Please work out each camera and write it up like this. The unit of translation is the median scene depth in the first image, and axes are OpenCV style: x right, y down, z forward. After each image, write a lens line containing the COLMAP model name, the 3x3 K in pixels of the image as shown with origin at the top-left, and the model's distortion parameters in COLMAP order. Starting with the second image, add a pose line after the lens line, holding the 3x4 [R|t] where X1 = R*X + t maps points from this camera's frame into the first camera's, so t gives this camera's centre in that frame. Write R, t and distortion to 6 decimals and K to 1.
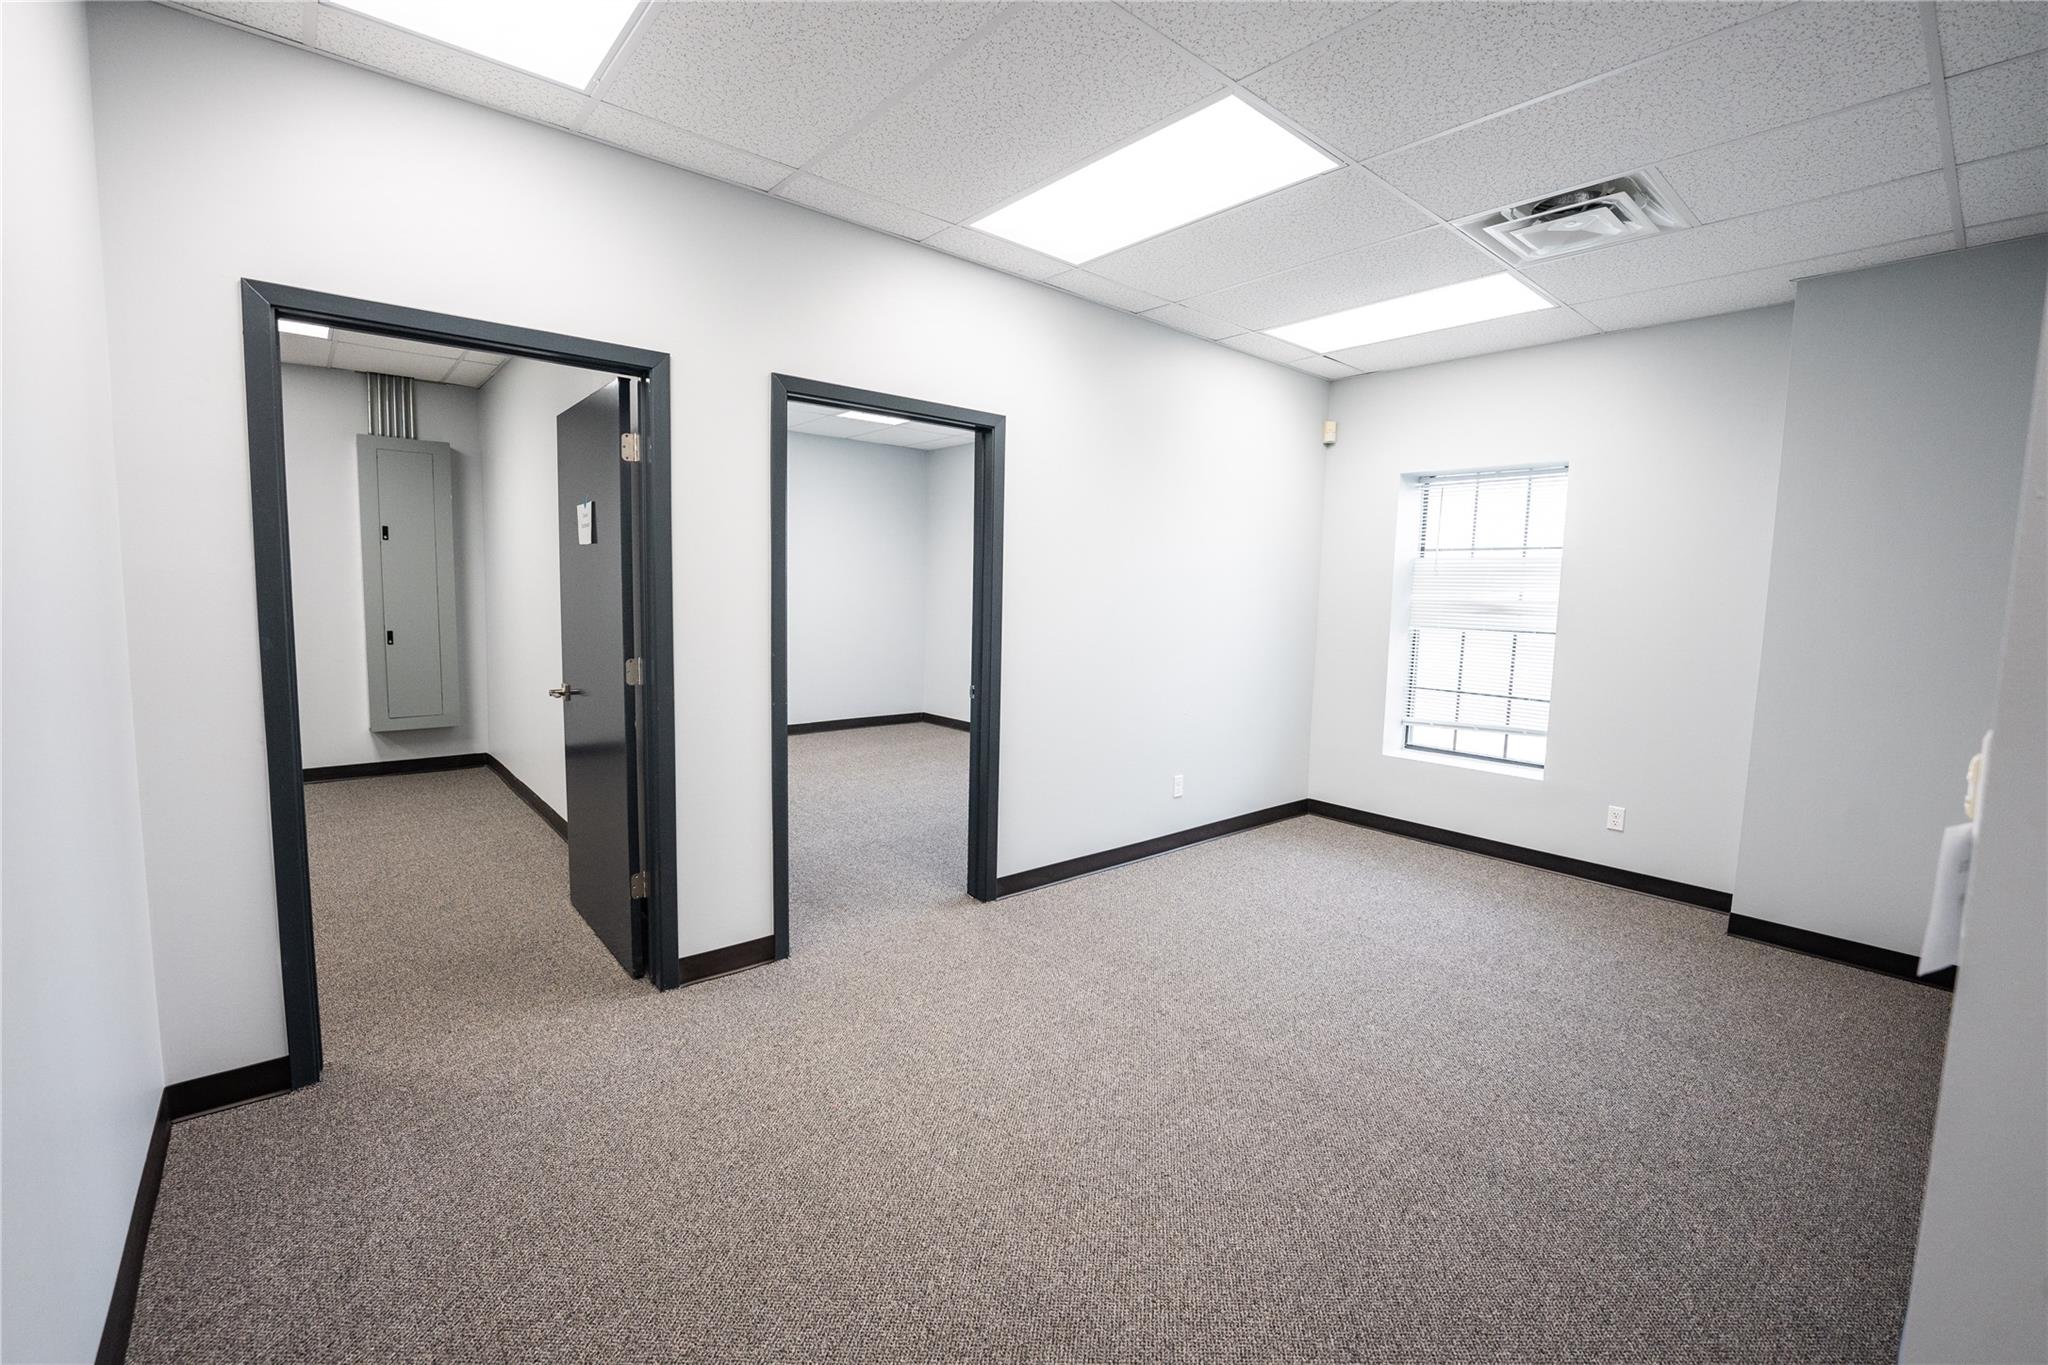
lens RADIAL K [[861.5, 0, 1024.0], [0, 861.5, 682.5], [0, 0, 1]] dist [-0.026443, 0.000052]
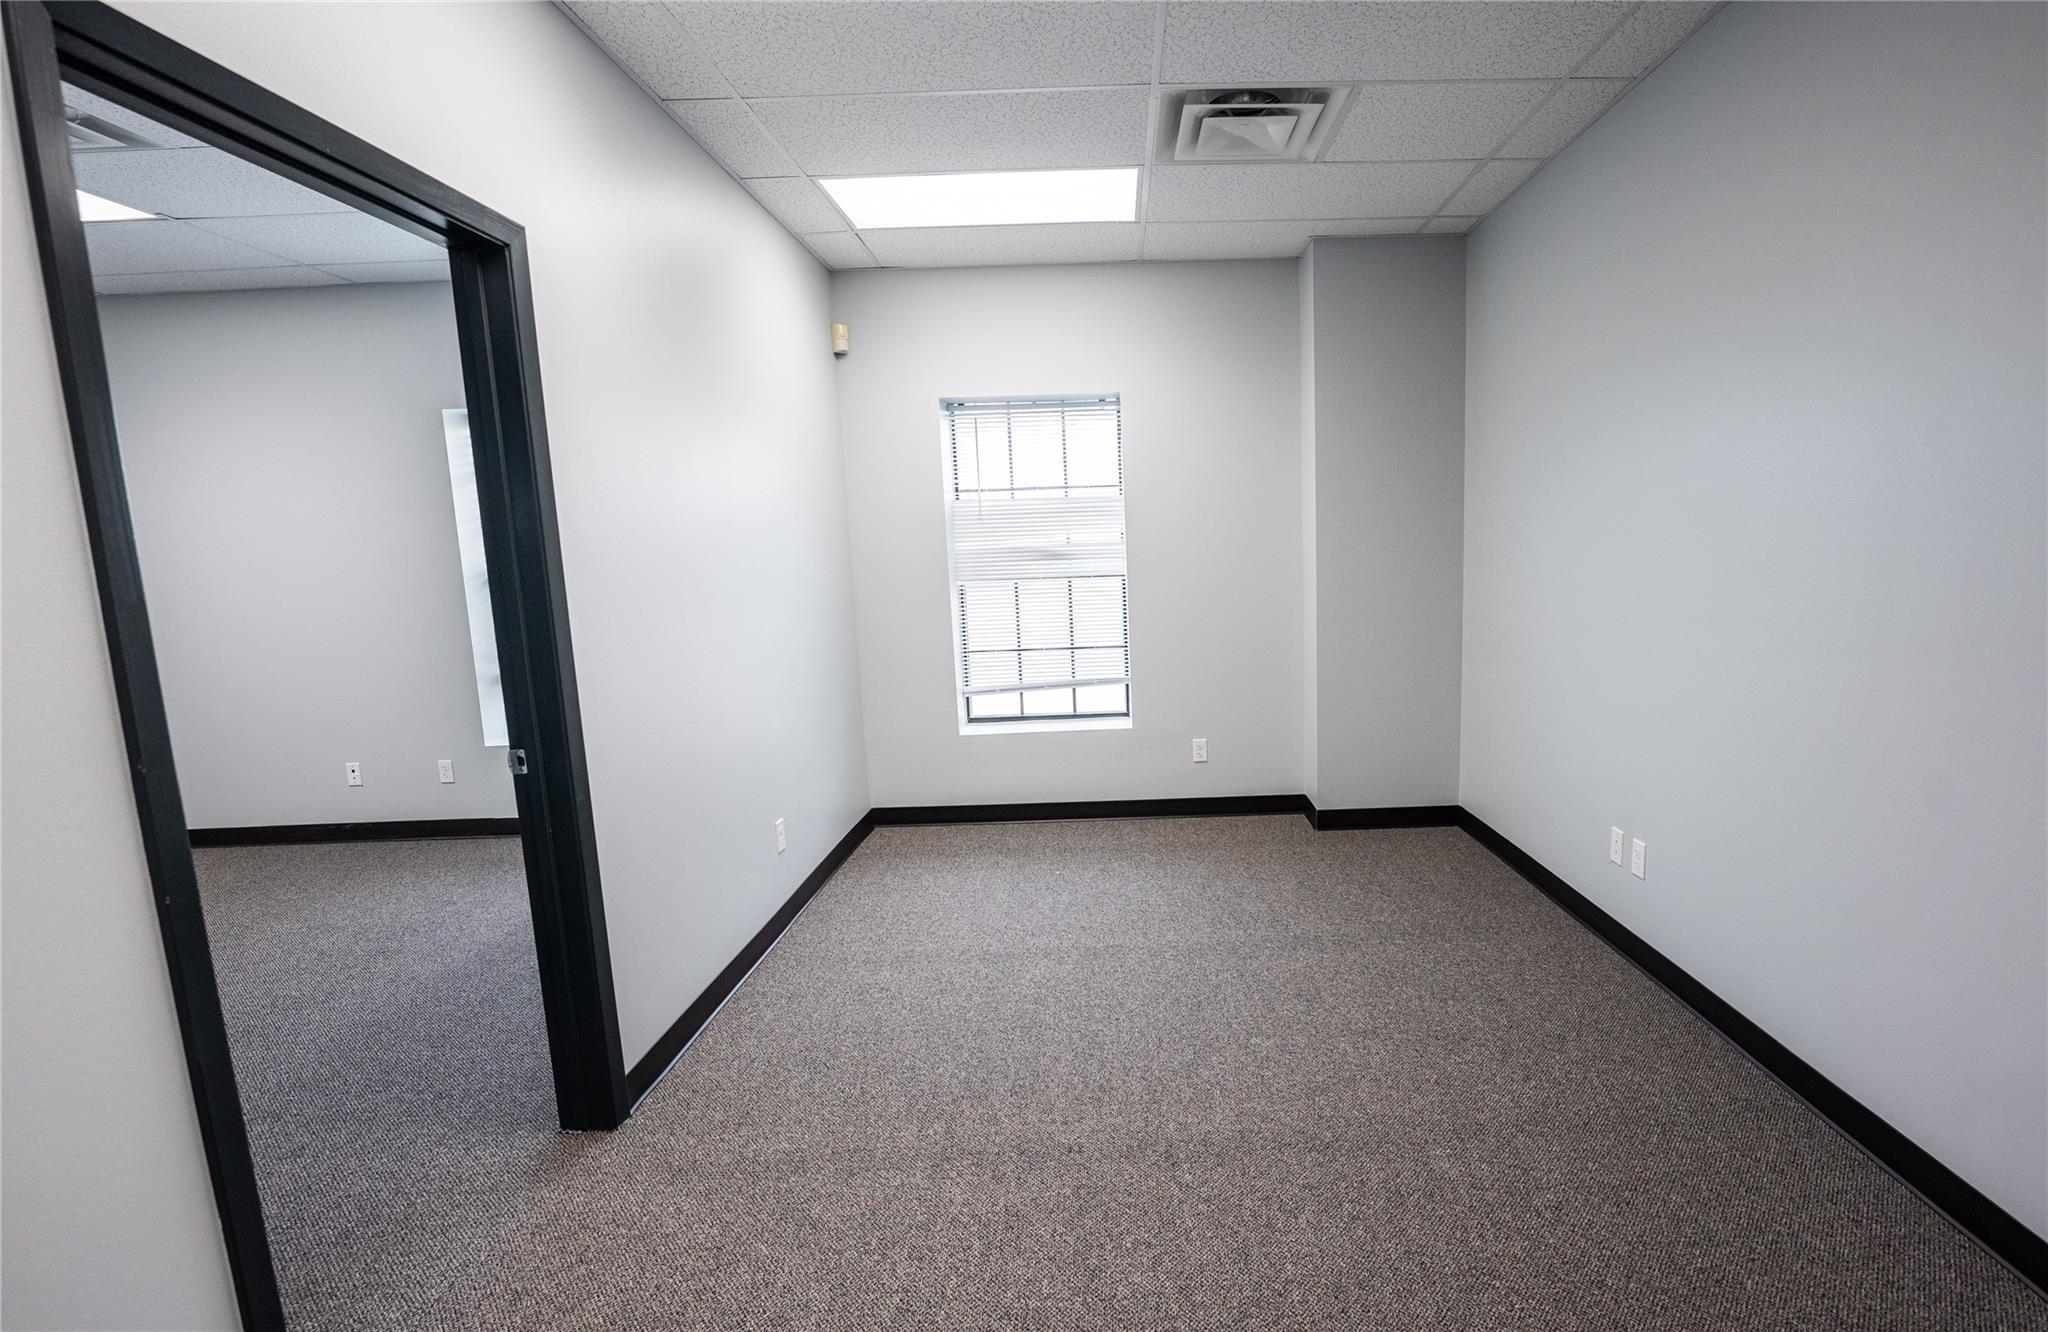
lens RADIAL K [[975.6, 0, 1136.6], [0, 975.6, 691.5], [0, 0, 1]] dist [-0.021629, -0.001926]
pose [[0.628854, -0.158023, 0.761296, -0.215939], [0.130504, 0.986691, 0.097008, -0.031487], [-0.766493, 0.038349, 0.641107, 0.276042]]
